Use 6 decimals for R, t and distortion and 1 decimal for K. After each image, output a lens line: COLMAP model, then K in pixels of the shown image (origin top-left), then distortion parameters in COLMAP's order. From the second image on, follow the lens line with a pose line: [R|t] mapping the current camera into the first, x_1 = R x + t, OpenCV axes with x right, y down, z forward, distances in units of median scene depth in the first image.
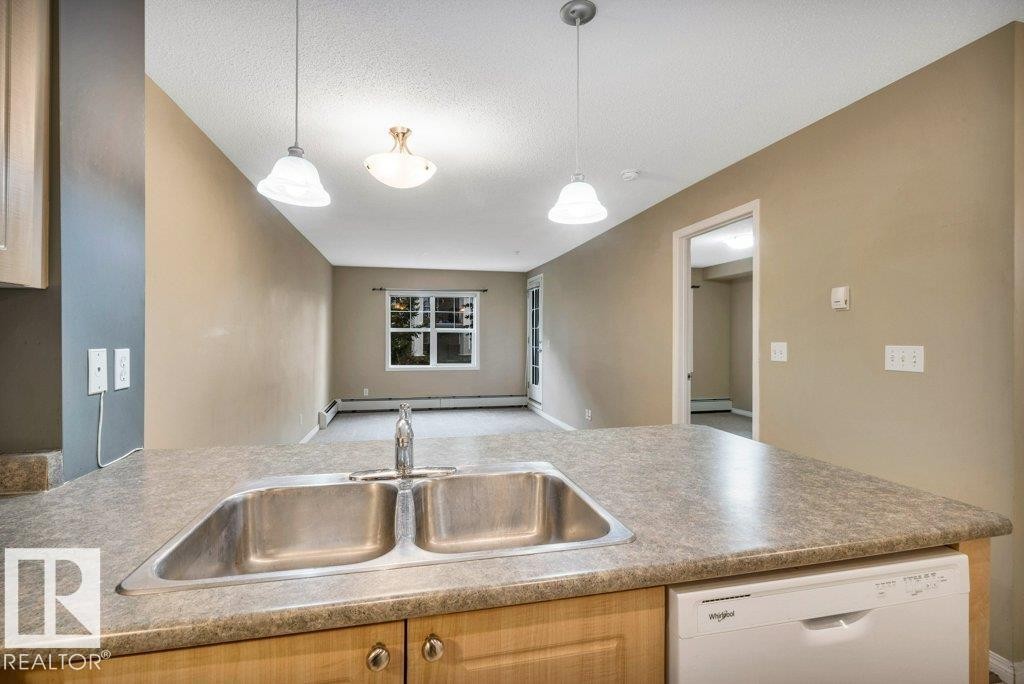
lens RADIAL K [[453.6, 0, 497.3], [0, 453.6, 340.1], [0, 0, 1]] dist [-0.002791, 0.000739]
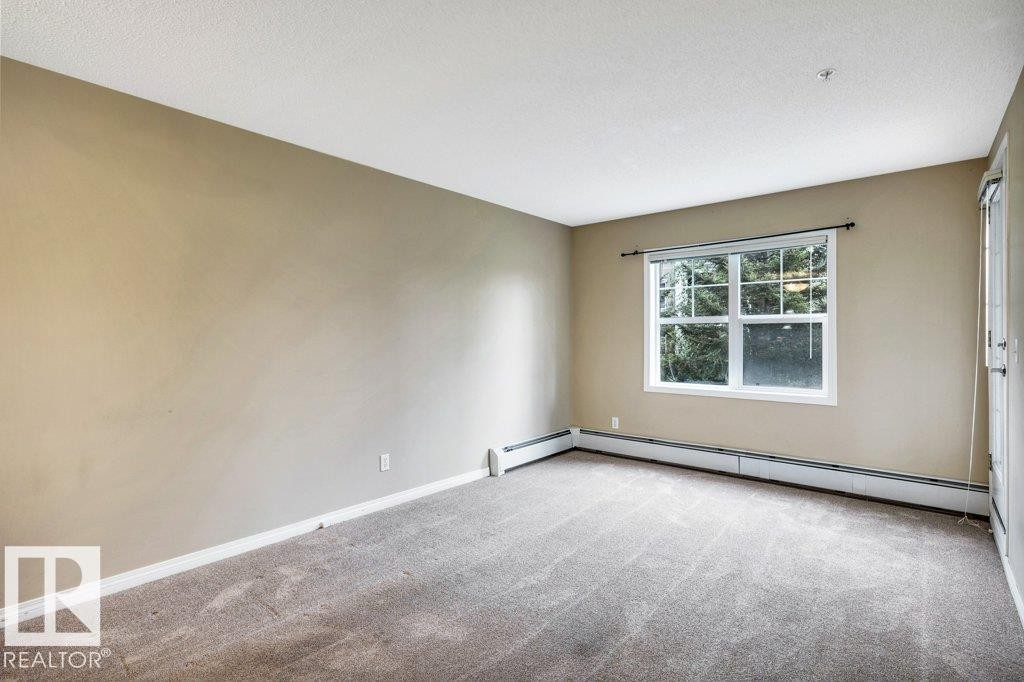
lens RADIAL K [[493.0, 0, 512.4], [0, 493.0, 336.3], [0, 0, 1]] dist [0.002226, -0.001047]
pose [[0.615943, -0.002436, -0.787787, 0.148092], [-0.002259, 0.999986, -0.004858, 0.000639], [0.787788, 0.004772, 0.615928, 0.463532]]
